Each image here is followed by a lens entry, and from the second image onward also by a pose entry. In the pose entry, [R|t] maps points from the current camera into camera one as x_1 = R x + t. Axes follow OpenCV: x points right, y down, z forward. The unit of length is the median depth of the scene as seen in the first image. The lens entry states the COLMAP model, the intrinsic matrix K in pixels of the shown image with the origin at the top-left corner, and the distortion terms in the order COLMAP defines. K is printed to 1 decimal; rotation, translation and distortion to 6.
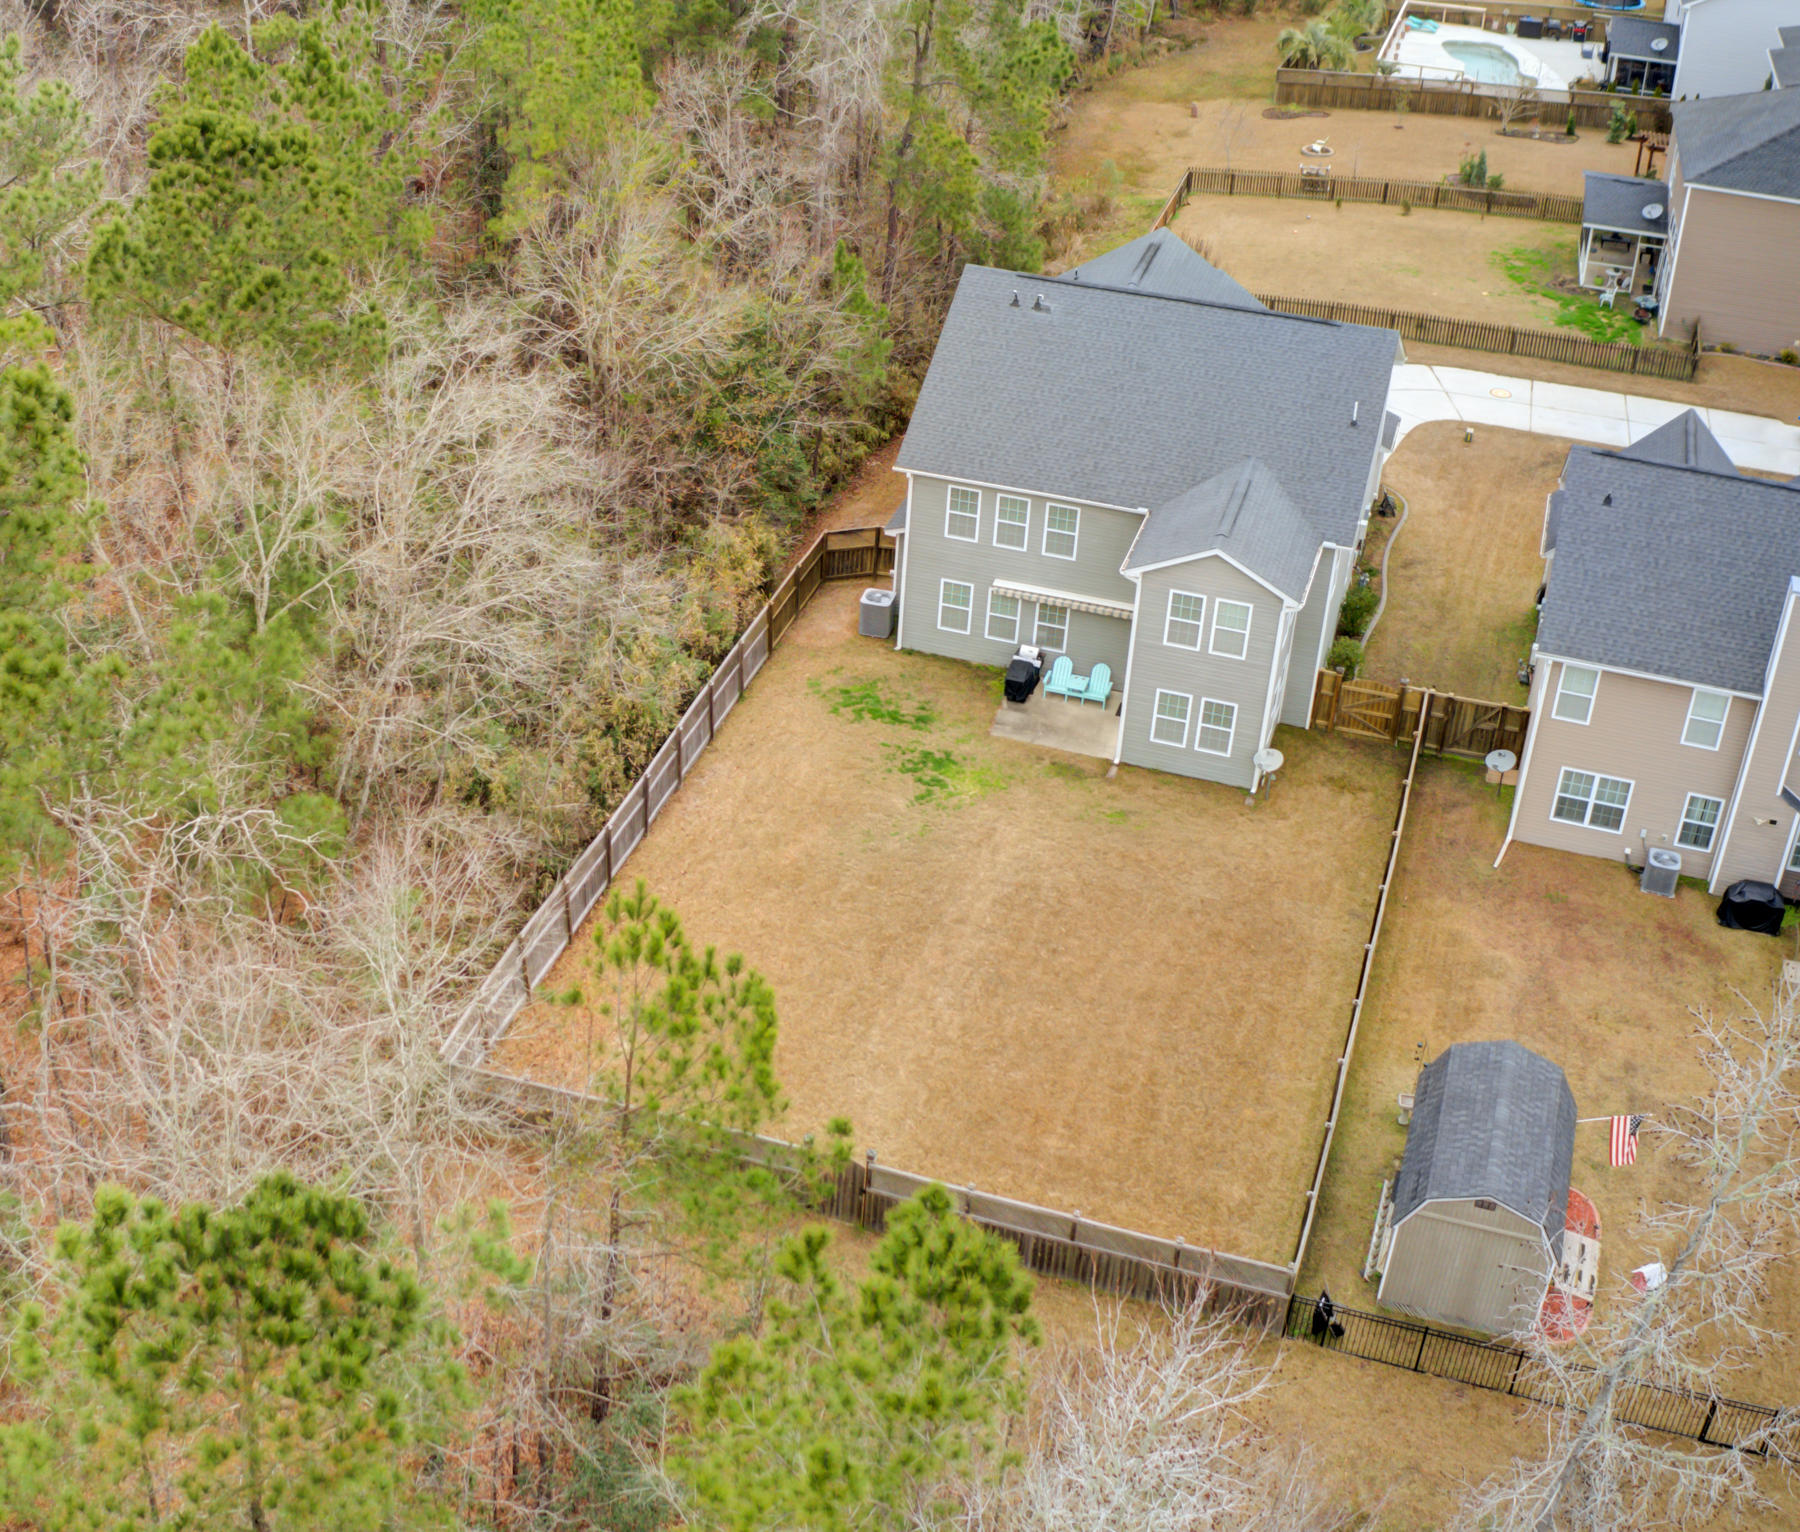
lens RADIAL K [[2387.7, 0, 613.2], [0, 2387.7, 717.1], [0, 0, 1]] dist [-0.166203, 0.000000]
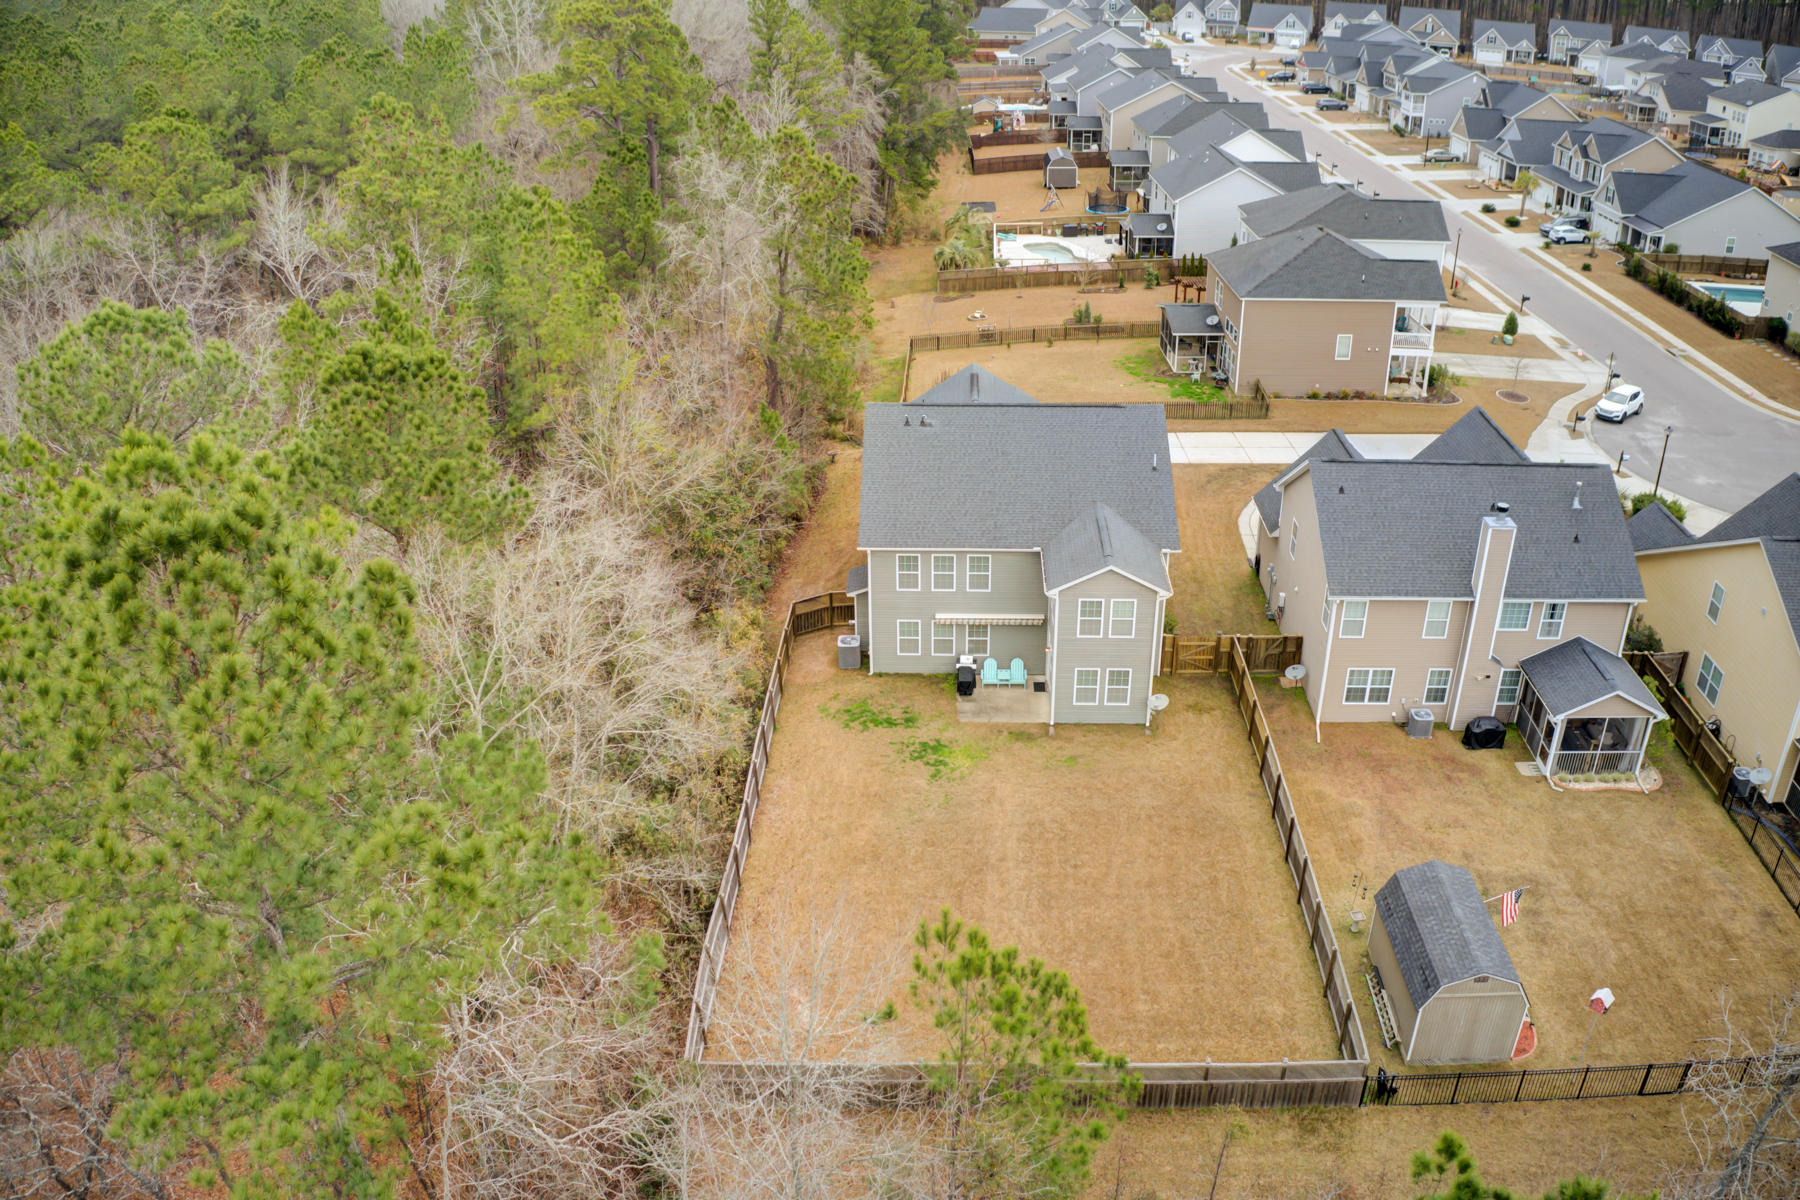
lens RADIAL K [[1415.6, 0, 909.5], [0, 1415.6, 594.7], [0, 0, 1]] dist [-0.170180, 0.025519]
pose [[0.938357, -0.164301, 0.304123, -0.116380], [0.187365, 0.981114, -0.048064, -0.032763], [-0.290482, 0.102083, 0.951419, 0.201106]]
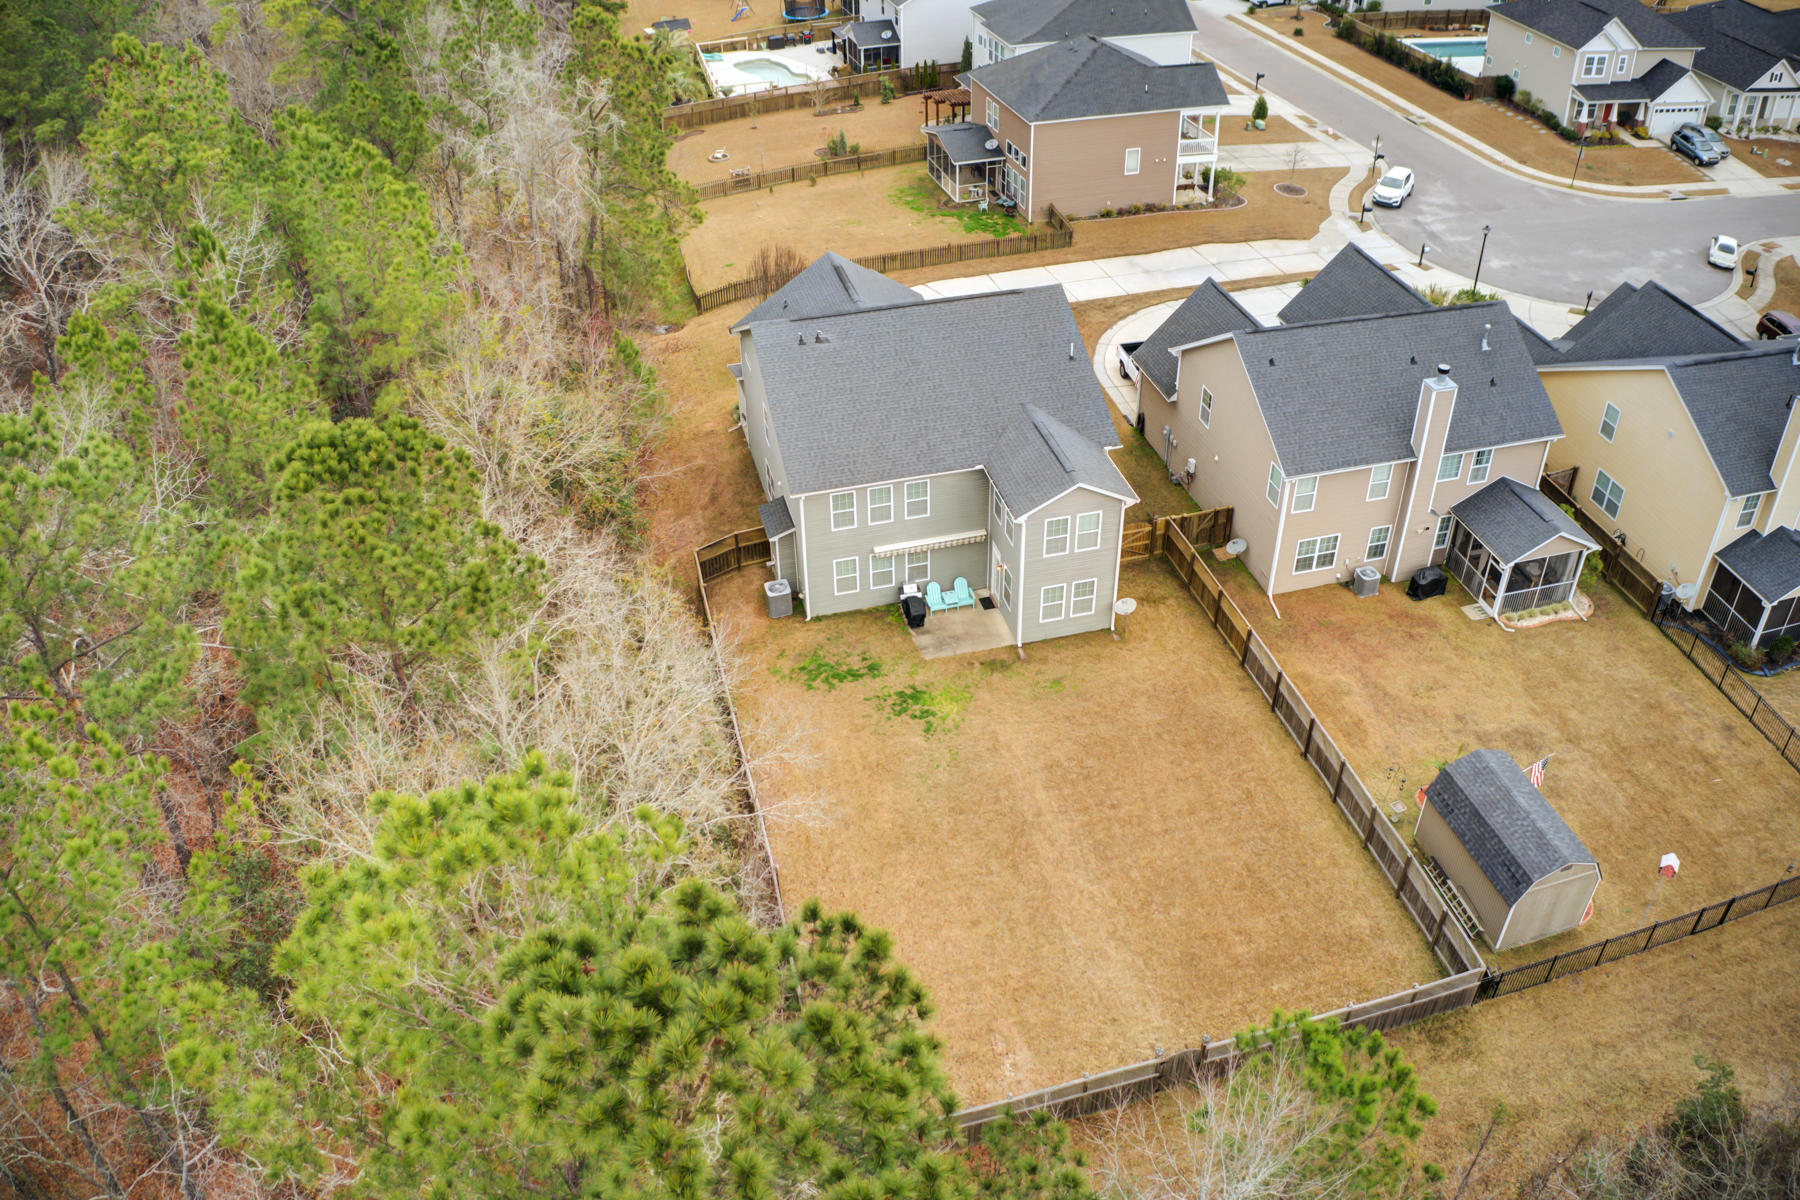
lens RADIAL K [[1415.6, 0, 891.4], [0, 1415.6, 584.7], [0, 0, 1]] dist [-0.170180, 0.025519]
pose [[0.802122, -0.365941, 0.471897, -0.223770], [0.327929, 0.930350, 0.164049, -0.173456], [-0.499062, 0.023161, 0.866257, 0.320623]]
